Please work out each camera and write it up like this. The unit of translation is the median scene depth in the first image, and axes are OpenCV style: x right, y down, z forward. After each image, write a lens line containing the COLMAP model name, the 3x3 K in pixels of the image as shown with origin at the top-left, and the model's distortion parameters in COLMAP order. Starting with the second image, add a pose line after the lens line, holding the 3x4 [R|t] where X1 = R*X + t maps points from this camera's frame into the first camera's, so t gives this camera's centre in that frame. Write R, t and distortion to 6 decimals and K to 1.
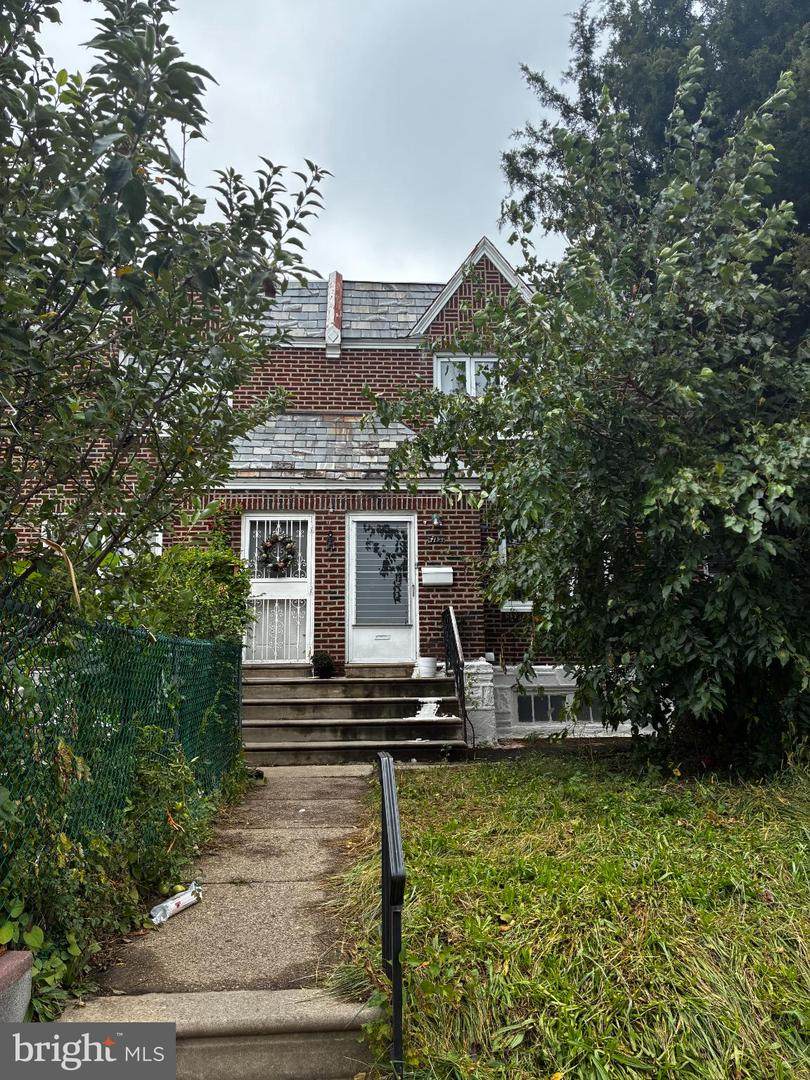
lens RADIAL K [[792.9, 0, 403.4], [0, 792.9, 522.9], [0, 0, 1]] dist [0.005276, -0.021844]
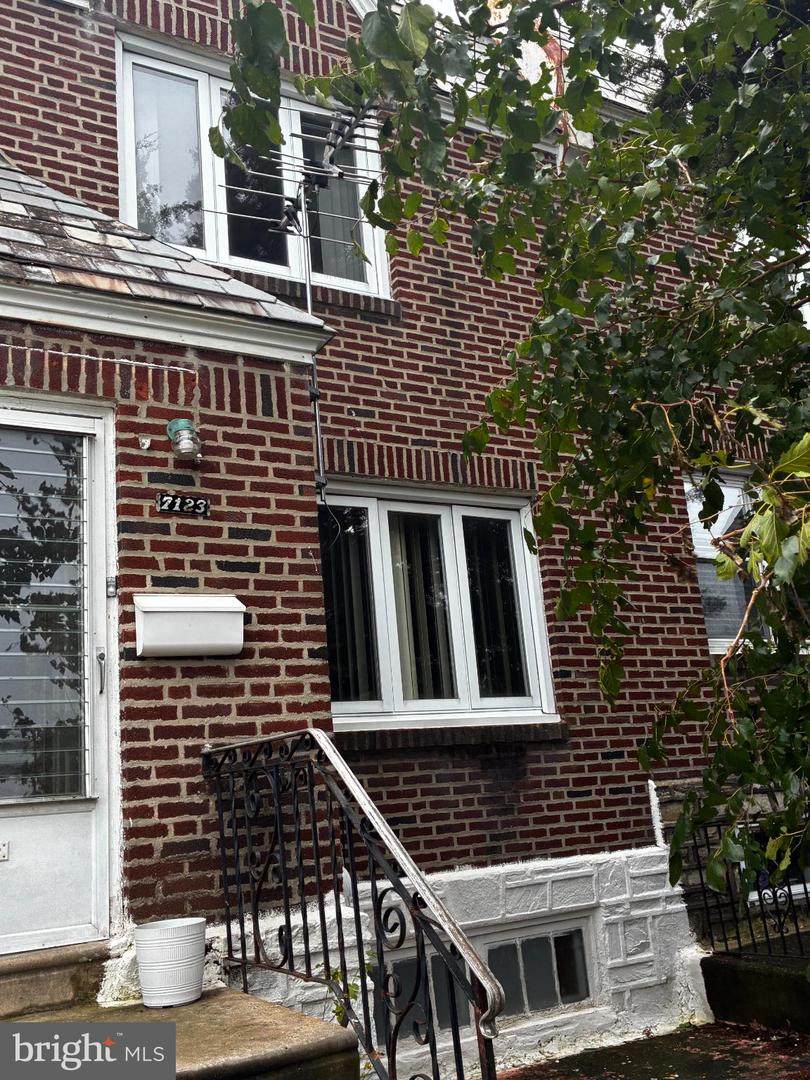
lens RADIAL K [[1016.9, 0, 412.7], [0, 1016.9, 551.2], [0, 0, 1]] dist [0.004454, 0.000000]
pose [[0.877643, 0.051036, 0.476590, -0.065356], [-0.028877, 0.998139, -0.053709, 0.058165], [-0.478444, 0.033375, 0.877484, 0.629365]]
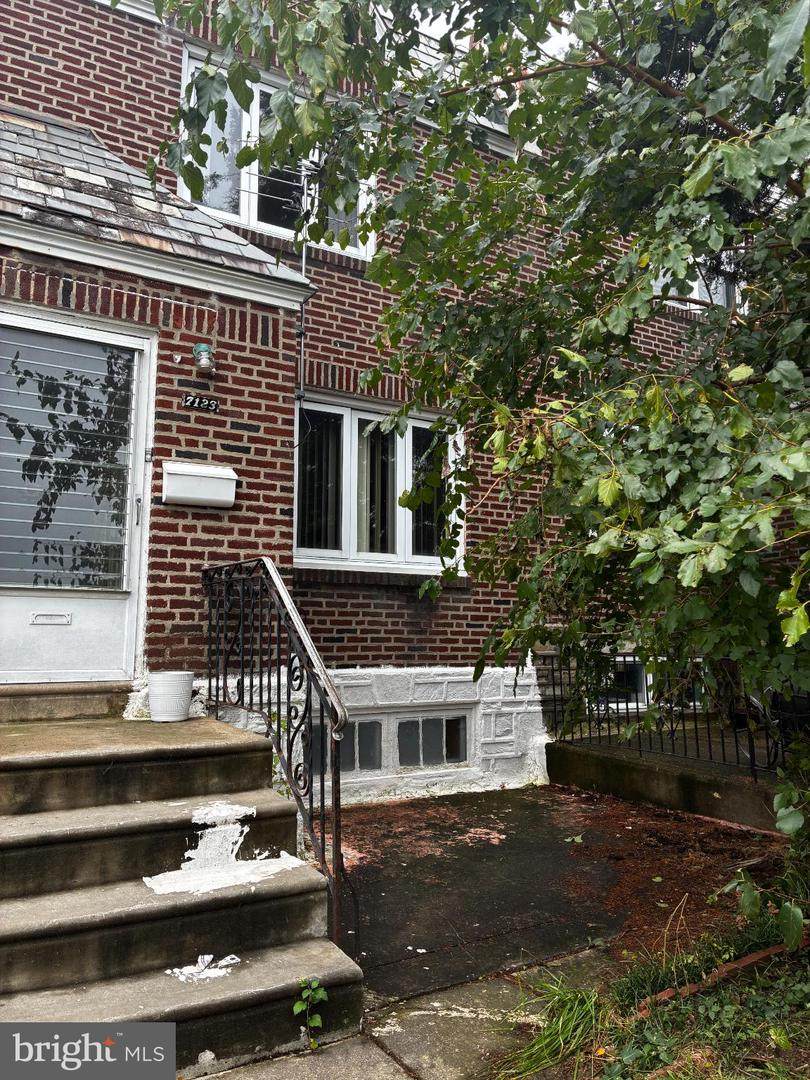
lens RADIAL K [[792.9, 0, 406.1], [0, 792.9, 535.8], [0, 0, 1]] dist [0.005276, -0.021844]
pose [[0.878691, 0.073831, 0.471648, -0.061457], [-0.115802, 0.991425, 0.060544, 0.055702], [-0.463134, -0.107817, 0.879706, 0.557621]]
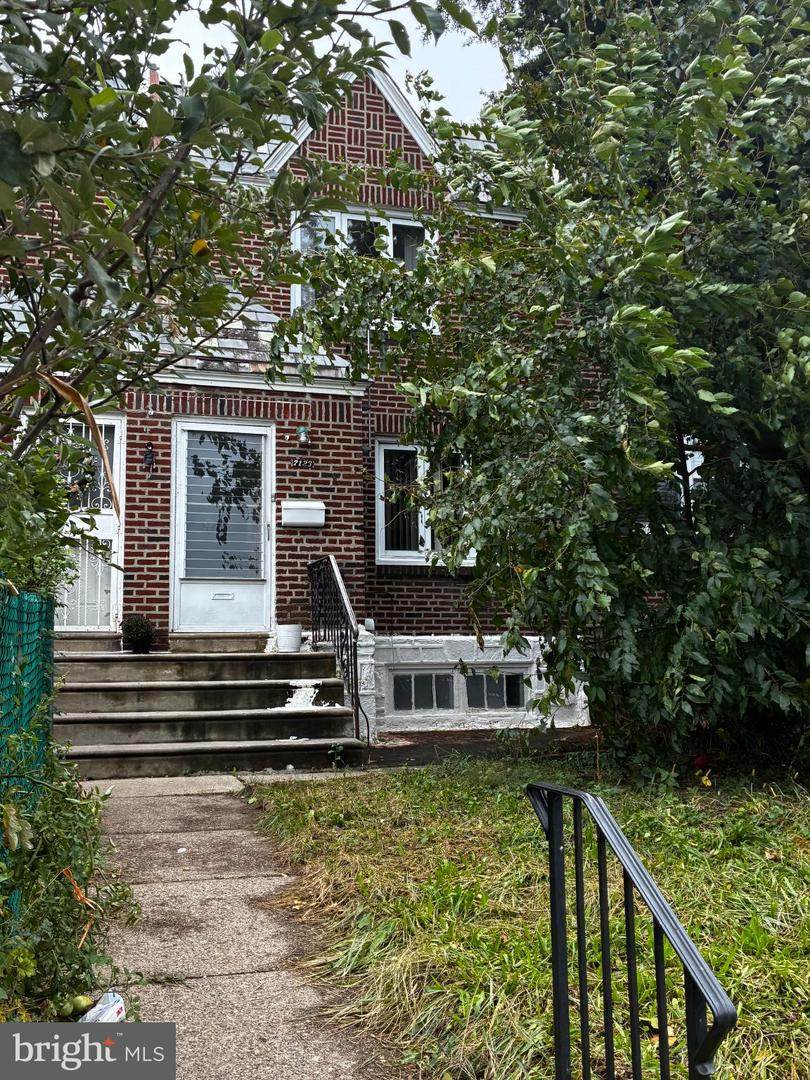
lens RADIAL K [[1016.9, 0, 419.3], [0, 1016.9, 559.4], [0, 0, 1]] dist [0.004454, 0.000000]
pose [[0.967909, 0.024994, 0.250057, -0.084824], [-0.051202, 0.993783, 0.098858, 0.012009], [-0.246031, -0.108489, 0.963171, 0.080707]]
